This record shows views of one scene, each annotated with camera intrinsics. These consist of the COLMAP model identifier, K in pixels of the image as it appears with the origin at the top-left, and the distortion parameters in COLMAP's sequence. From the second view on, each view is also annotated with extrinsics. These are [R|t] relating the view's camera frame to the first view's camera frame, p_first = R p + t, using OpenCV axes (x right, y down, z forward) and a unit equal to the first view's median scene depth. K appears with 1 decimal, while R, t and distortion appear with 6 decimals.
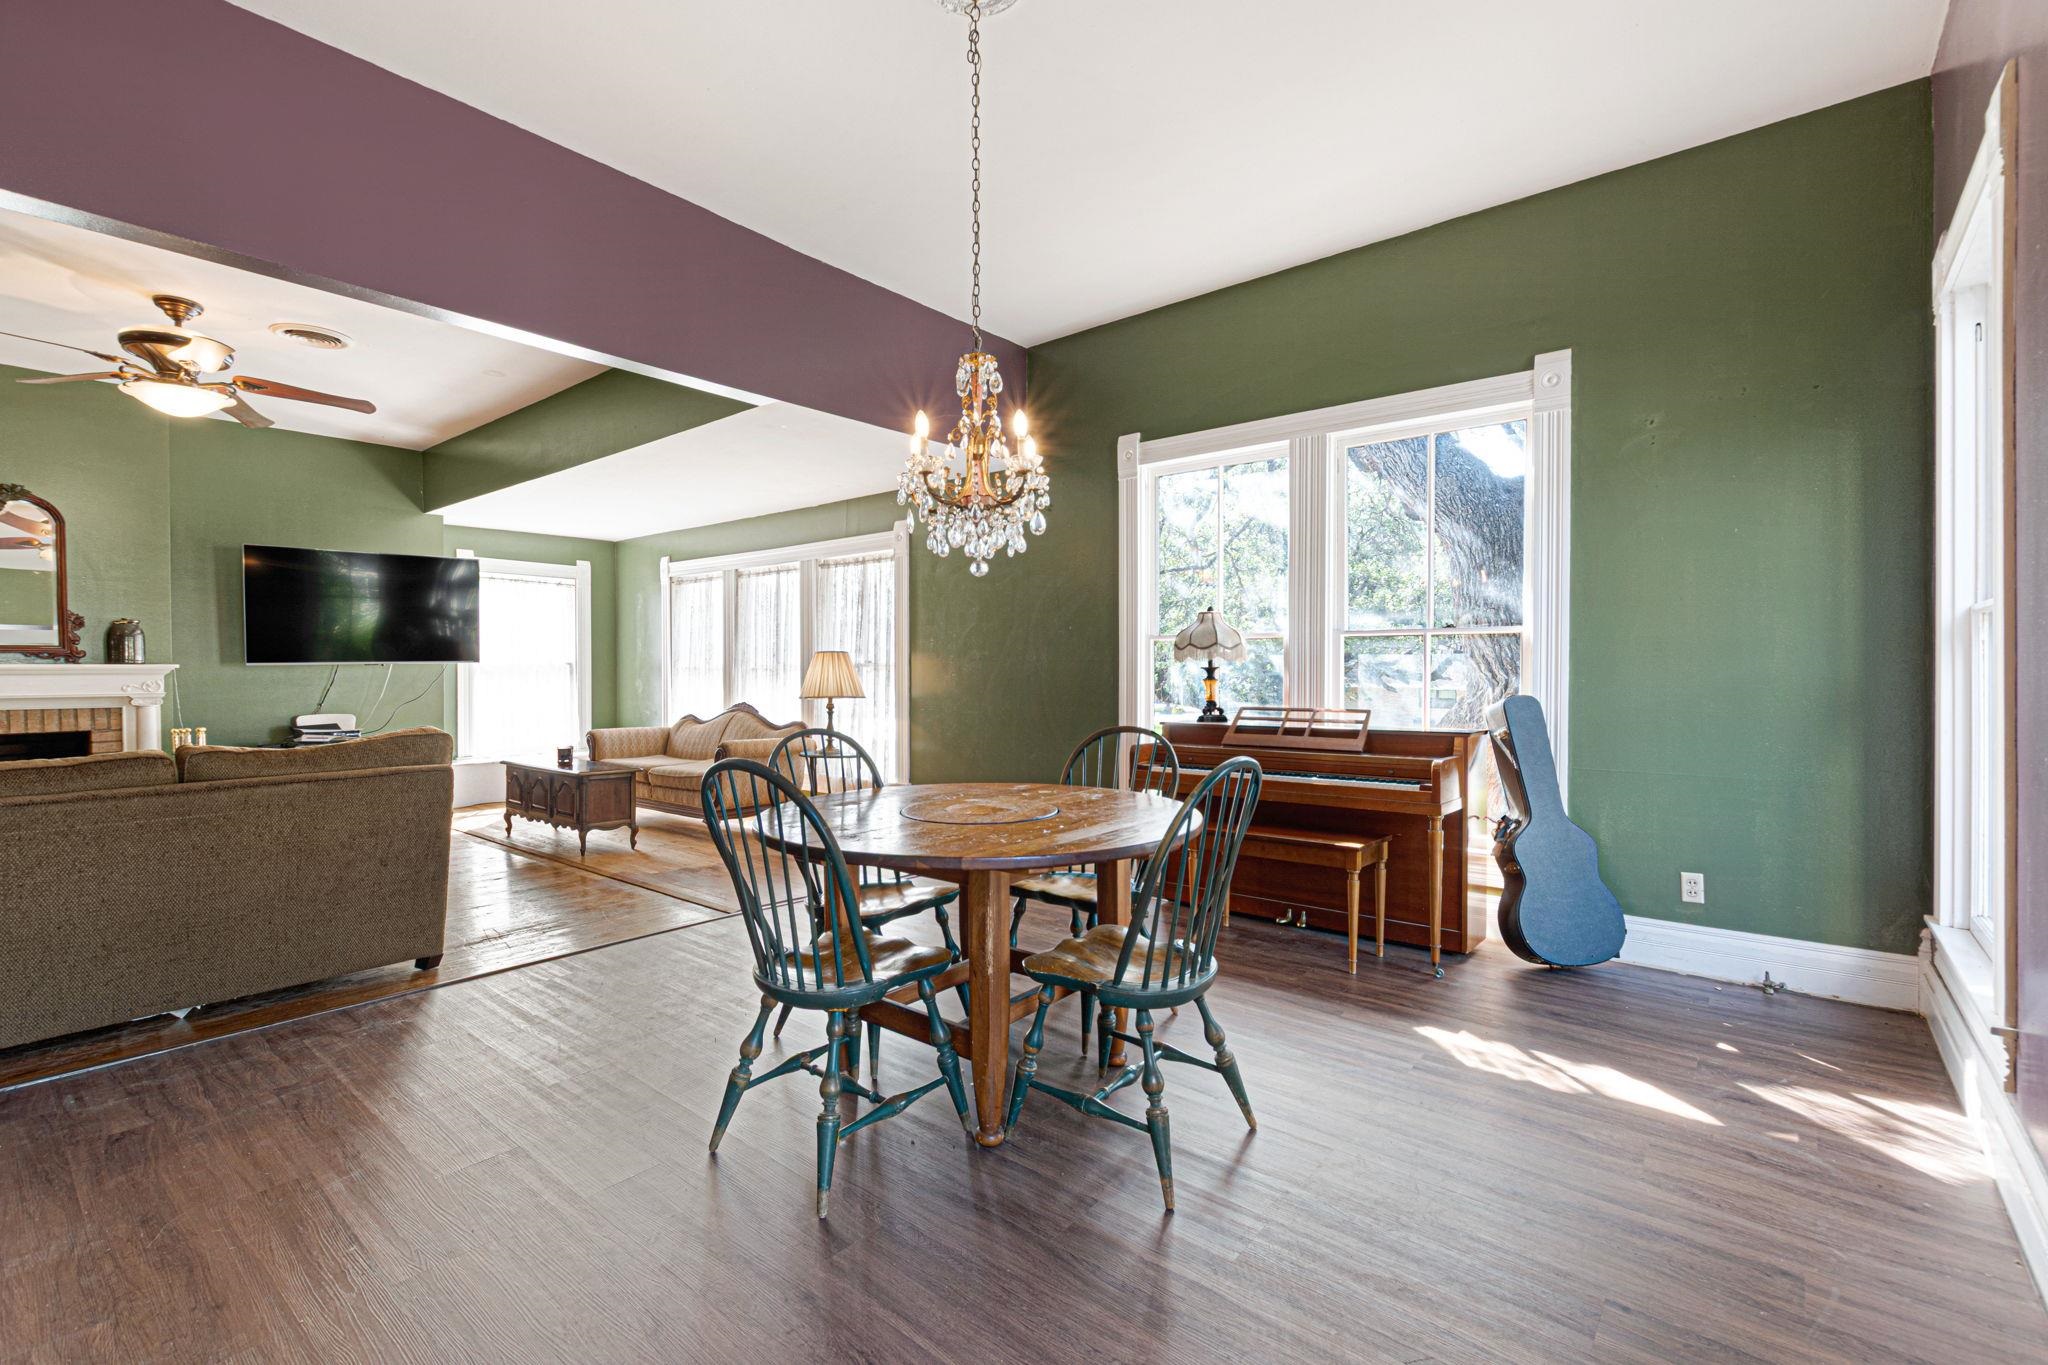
lens RADIAL K [[898.7, 0, 1023.6], [0, 898.7, 677.6], [0, 0, 1]] dist [-0.001509, -0.000205]
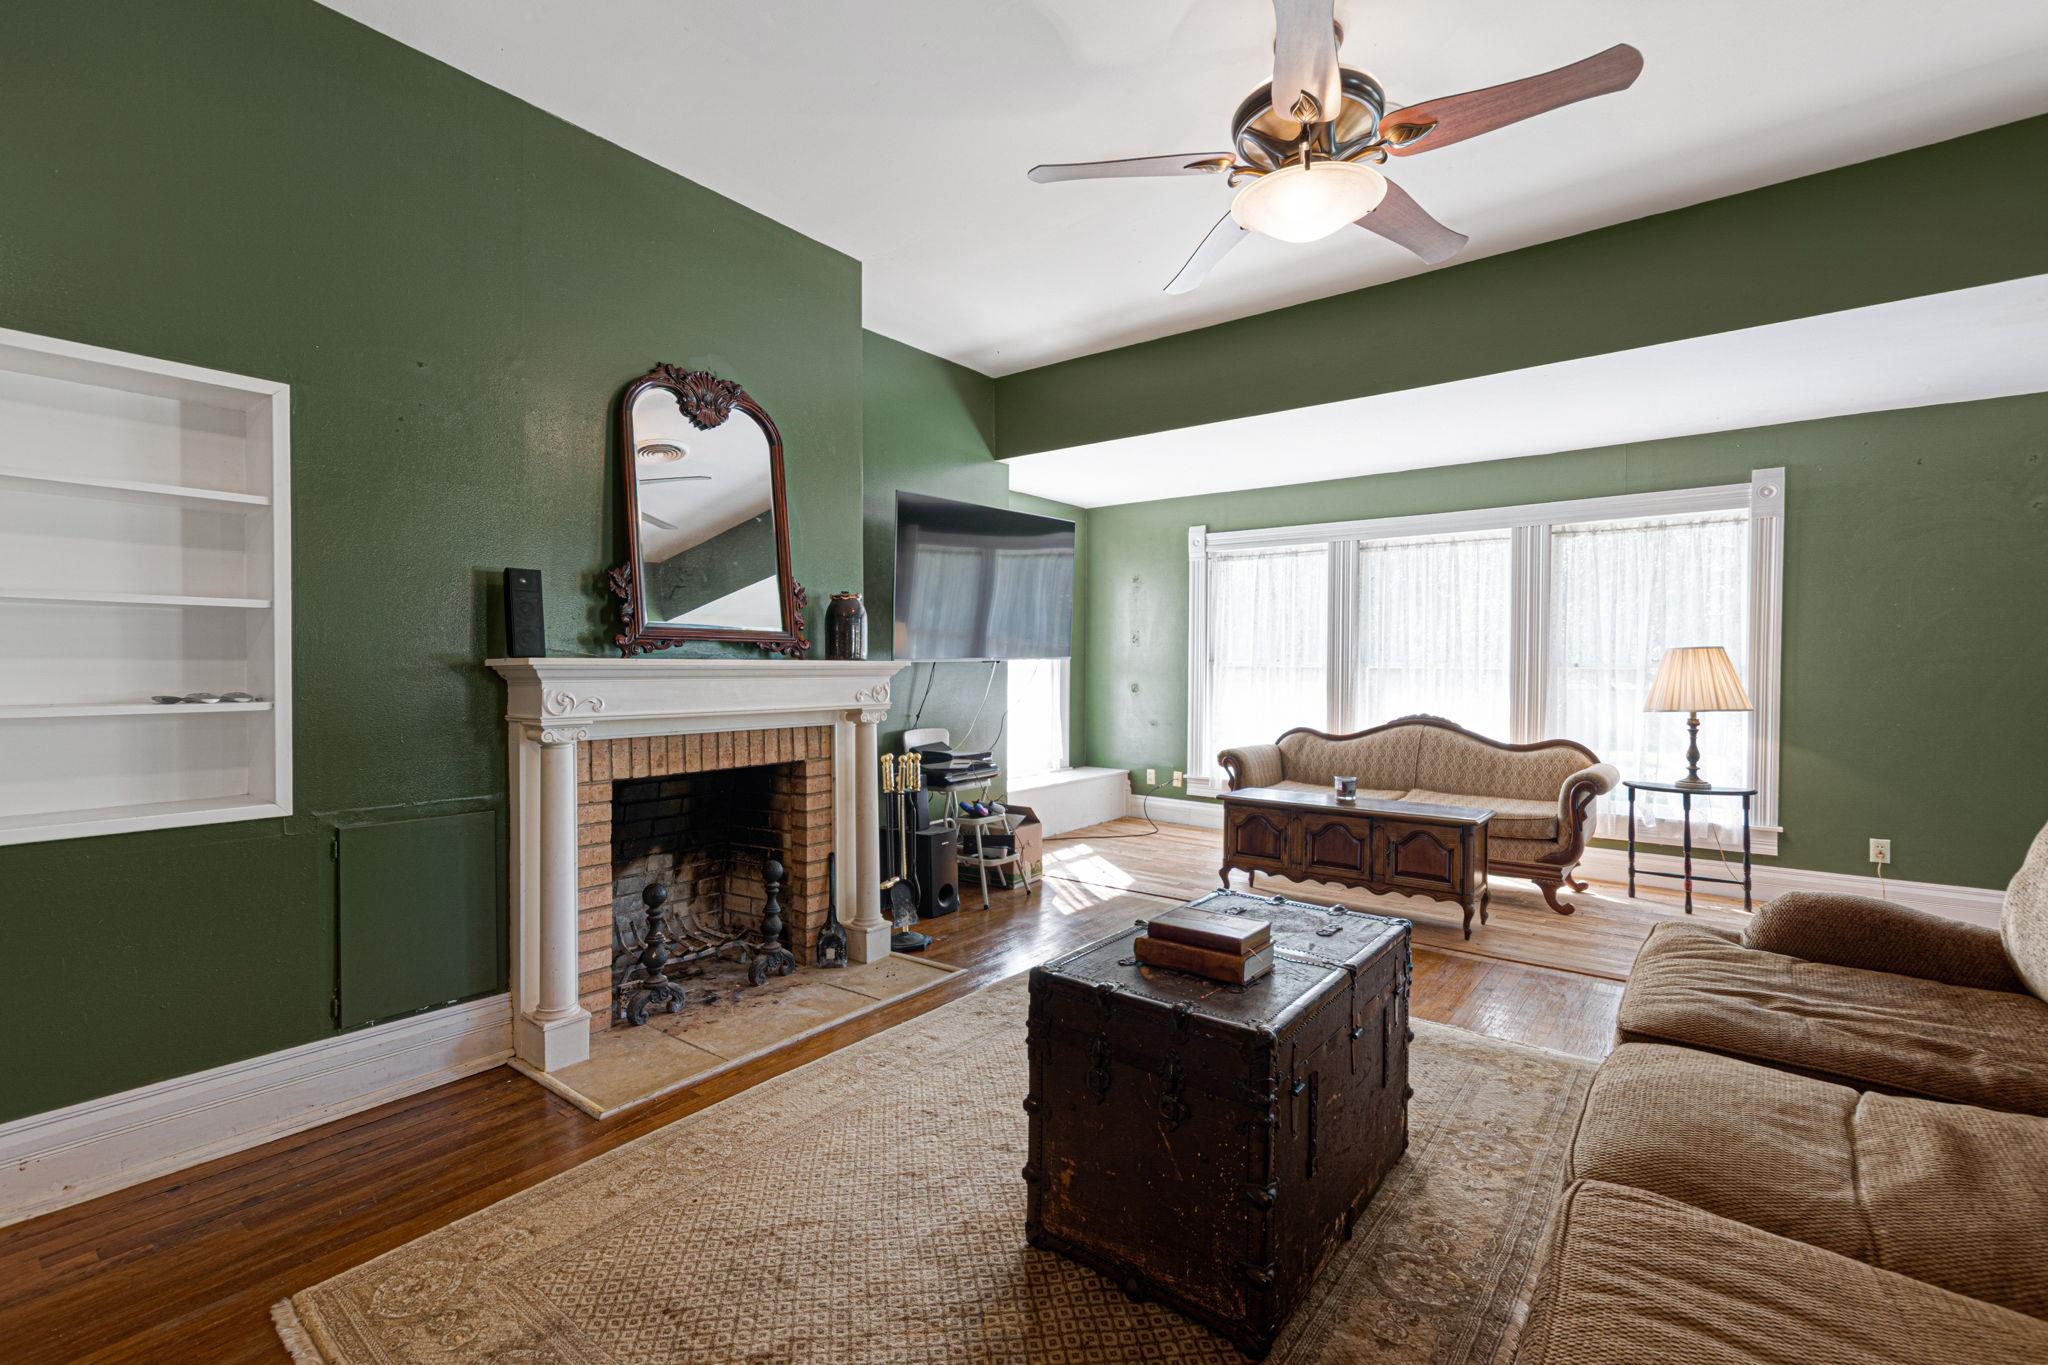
lens RADIAL K [[898.7, 0, 1024.5], [0, 898.7, 678.7], [0, 0, 1]] dist [-0.001509, -0.000205]
pose [[0.999678, 0.004298, 0.025005, -0.881100], [-0.004553, 0.999938, 0.010186, -0.009557], [-0.024960, -0.010297, 0.999635, 0.319966]]
